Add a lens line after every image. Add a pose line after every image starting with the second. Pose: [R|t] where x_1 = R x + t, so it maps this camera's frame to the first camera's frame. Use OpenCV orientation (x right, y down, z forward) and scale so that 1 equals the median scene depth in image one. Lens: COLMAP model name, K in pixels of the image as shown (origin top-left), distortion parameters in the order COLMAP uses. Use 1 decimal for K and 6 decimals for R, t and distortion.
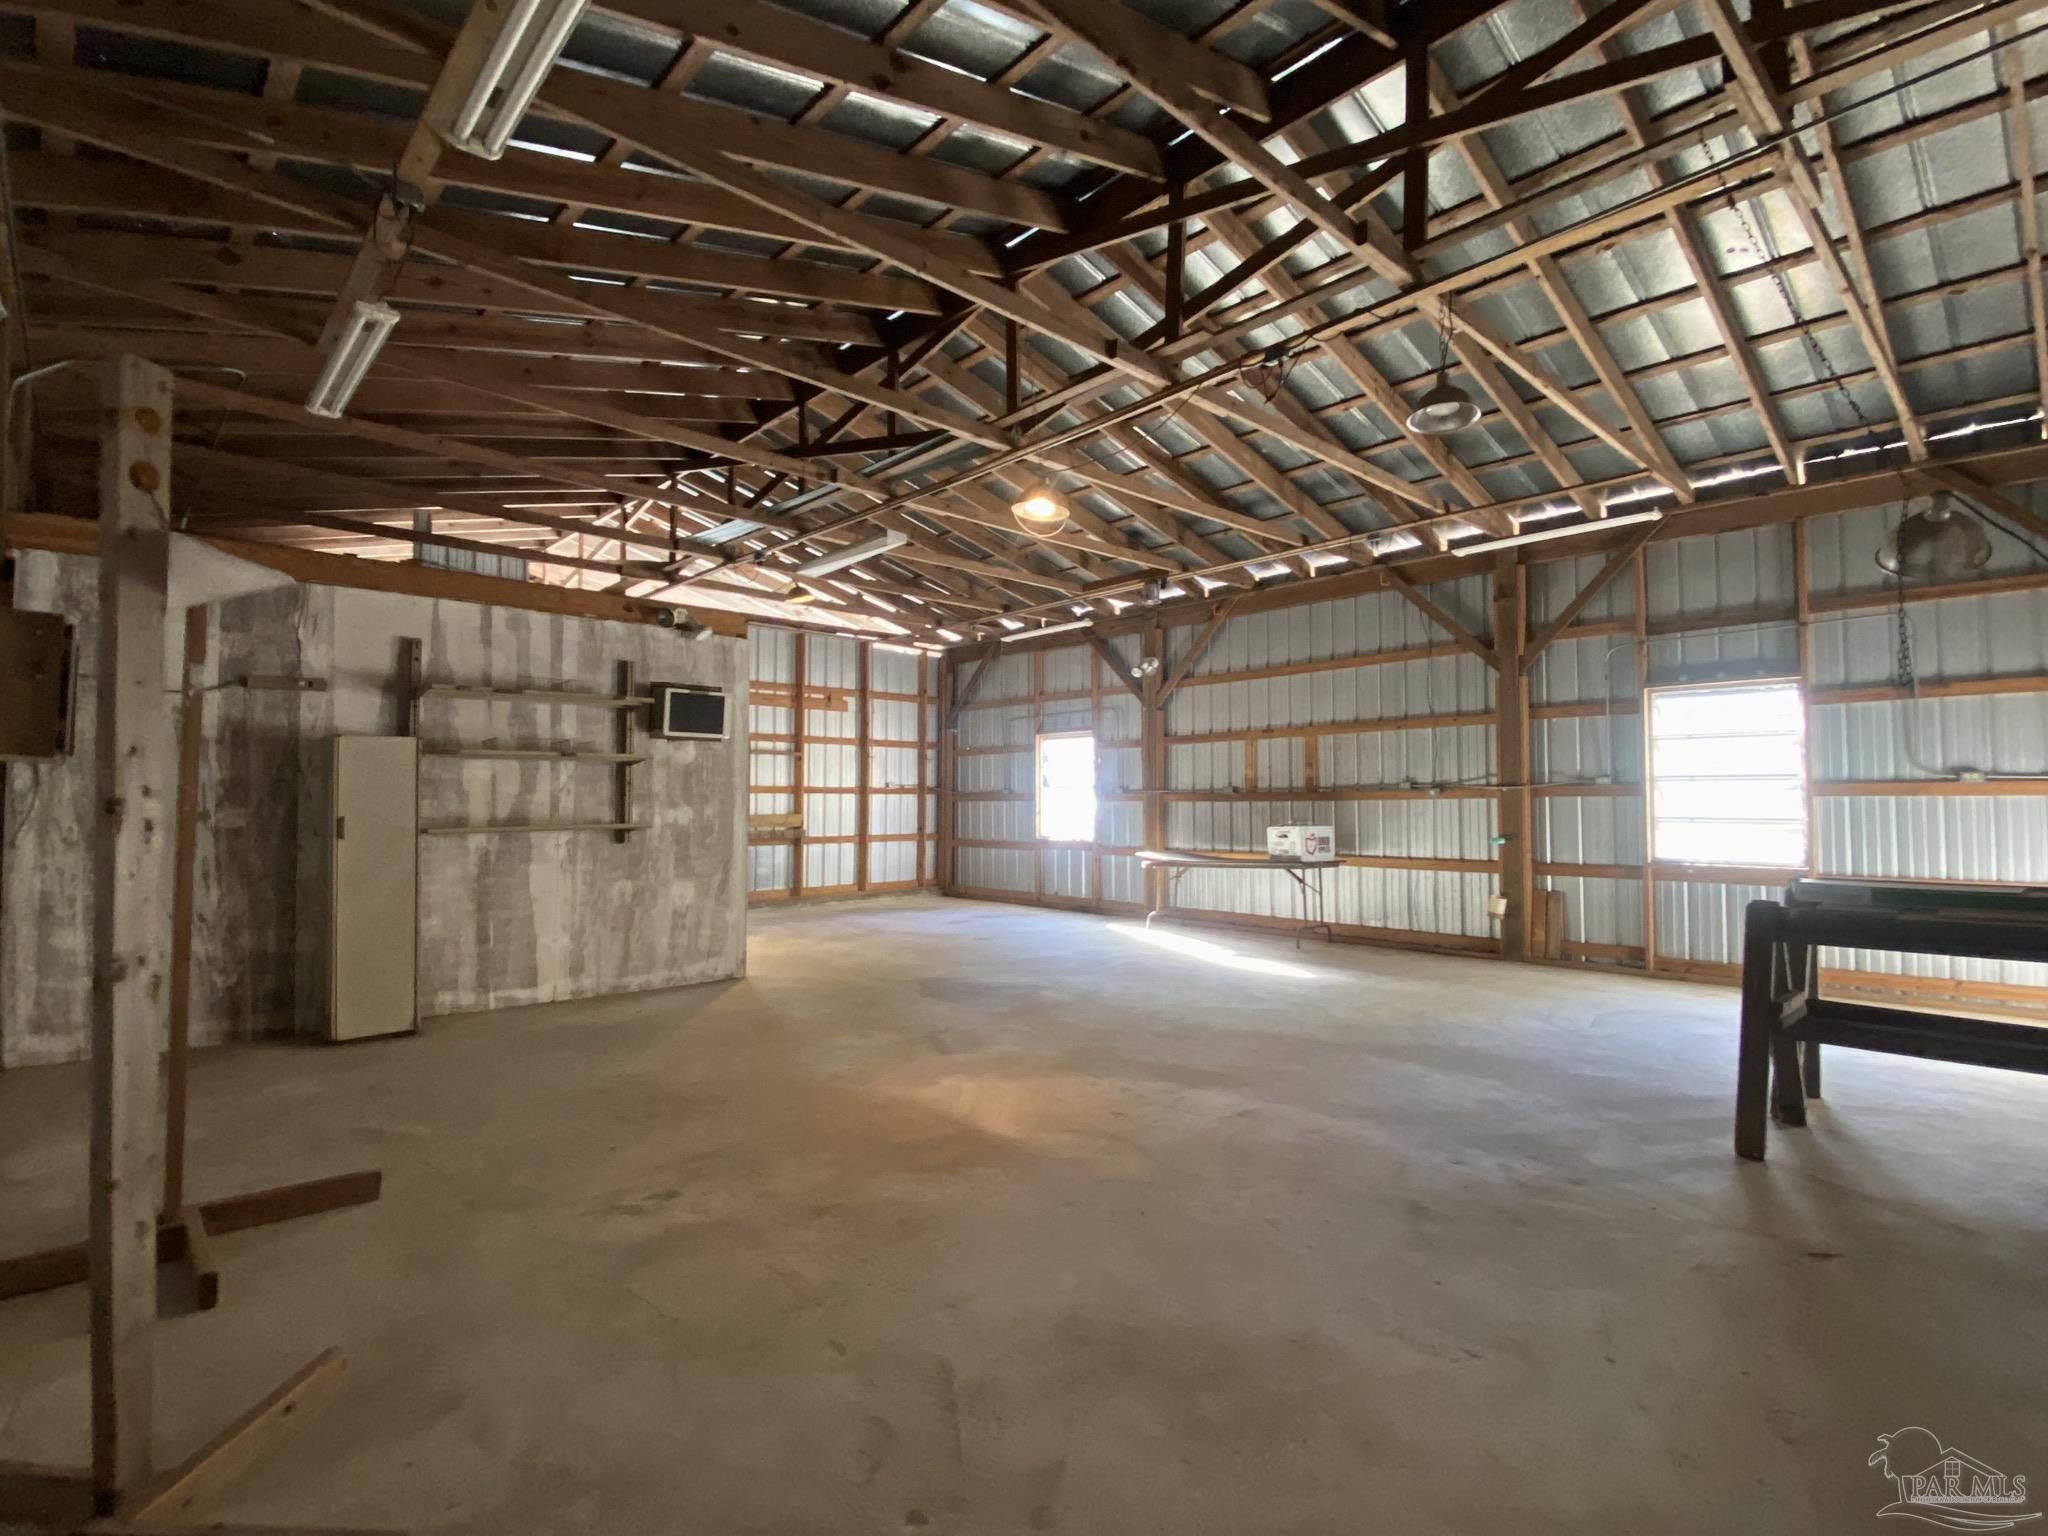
lens RADIAL K [[955.3, 0, 1024.0], [0, 955.3, 768.0], [0, 0, 1]] dist [-0.000455, -0.000021]
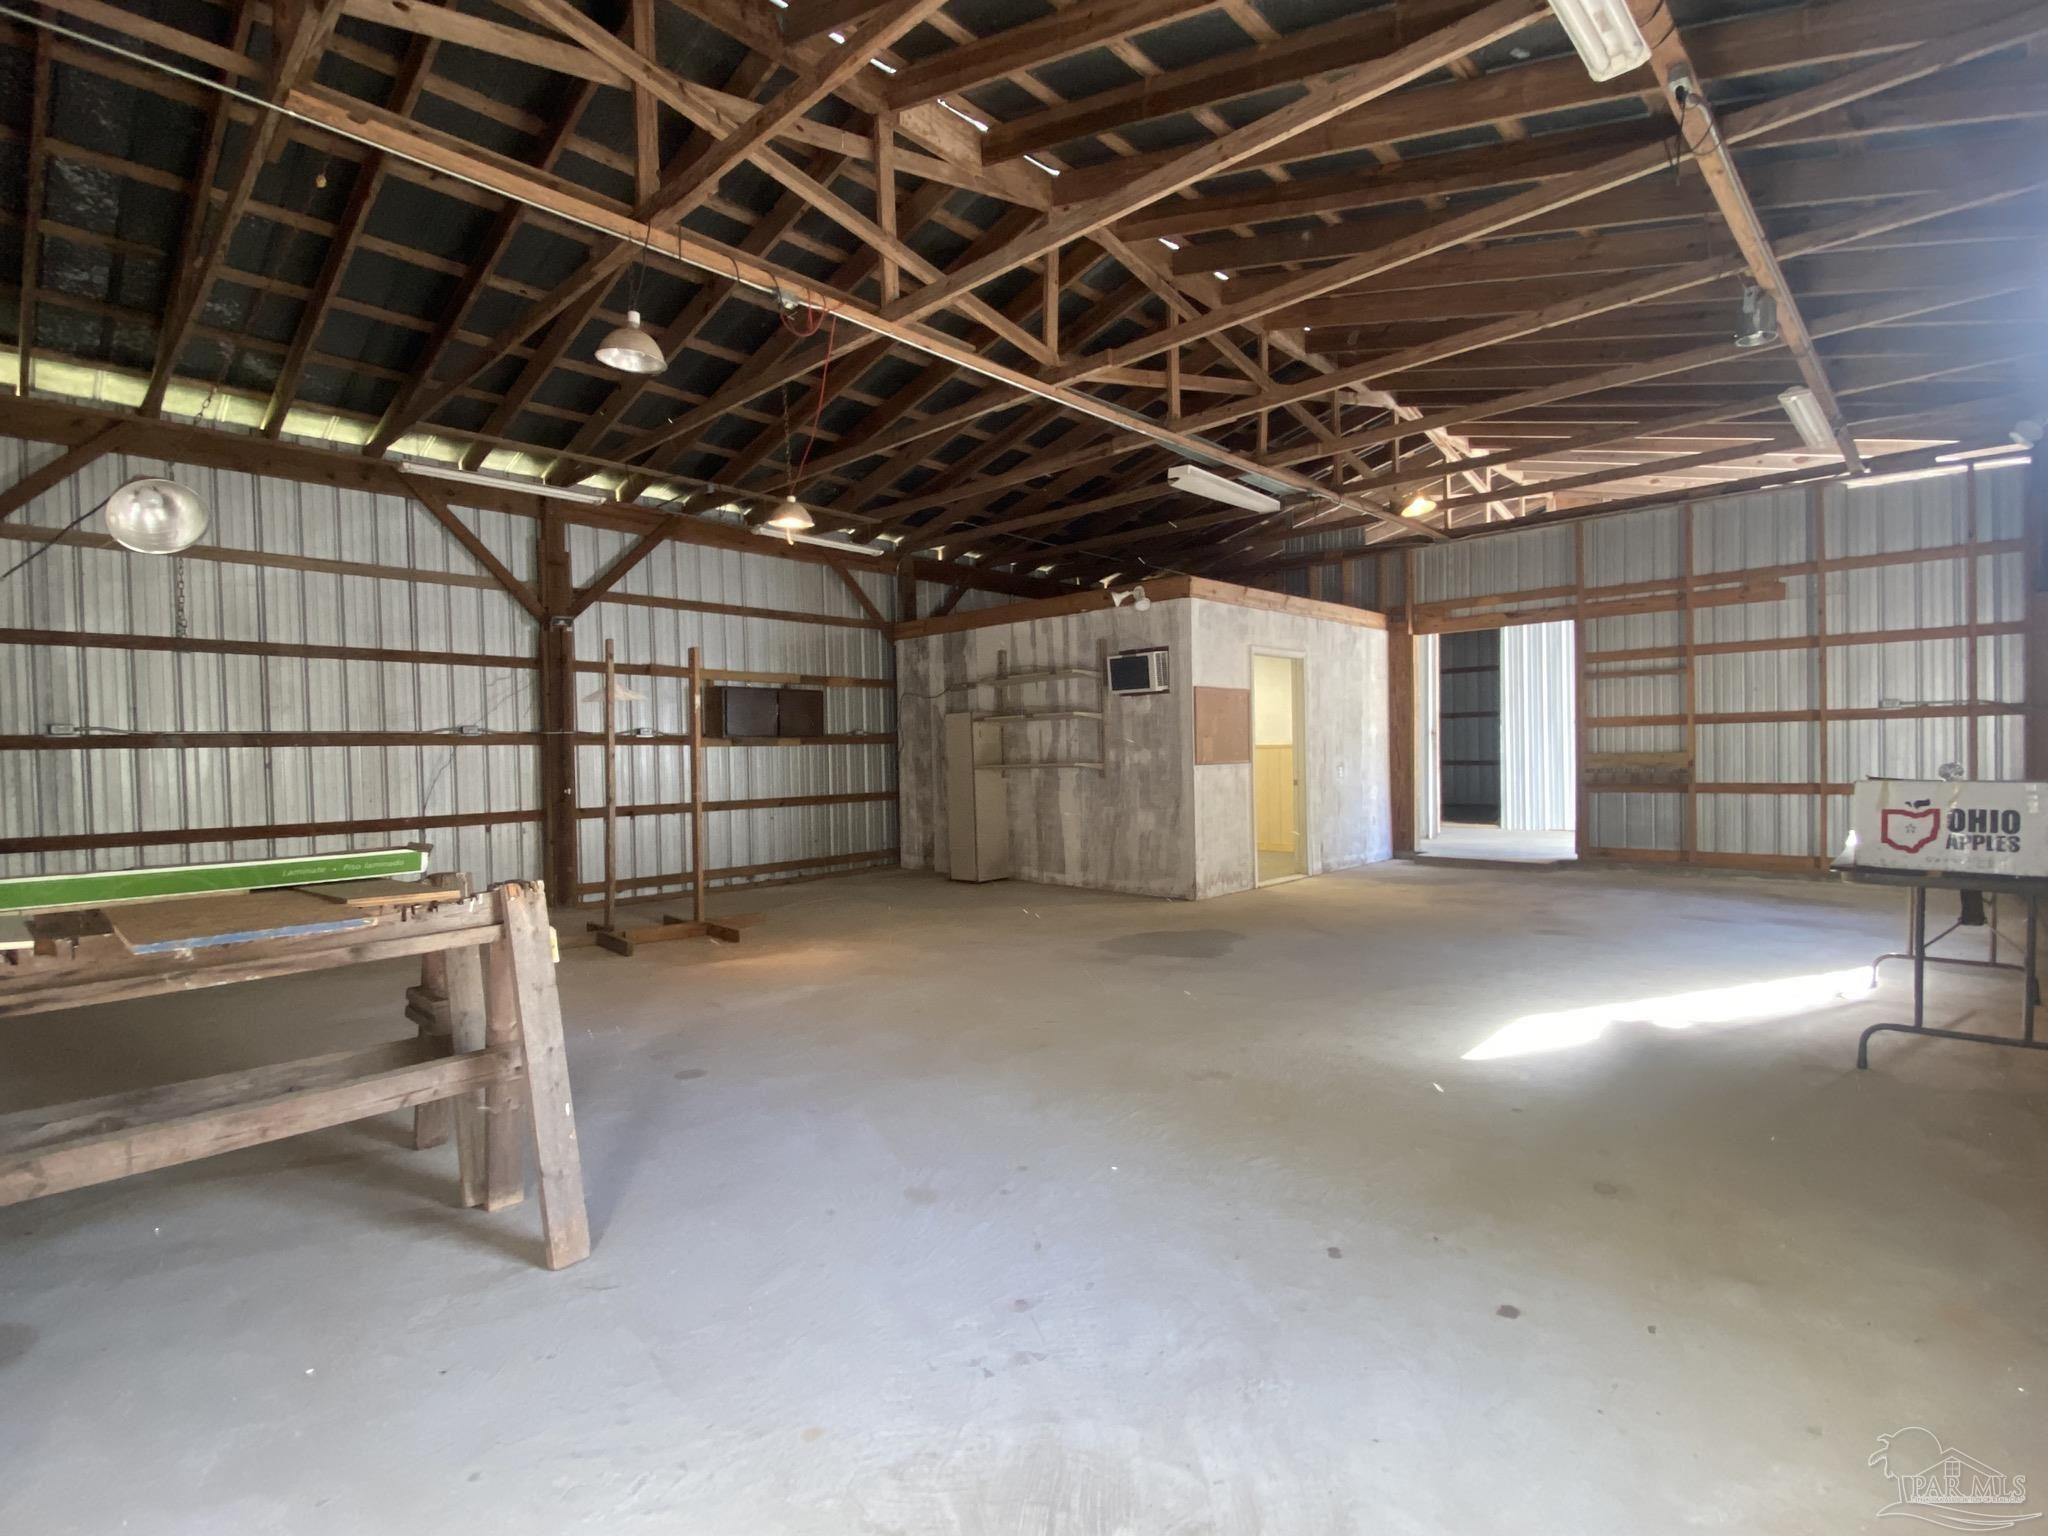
lens RADIAL K [[1002.0, 0, 1024.0], [0, 1002.0, 768.0], [0, 0, 1]] dist [-0.000020, -0.000077]
pose [[0.044880, 0.015090, -0.998878, 0.959762], [0.054999, 0.998332, 0.017553, 0.034368], [0.997477, -0.055725, 0.043976, 0.827843]]
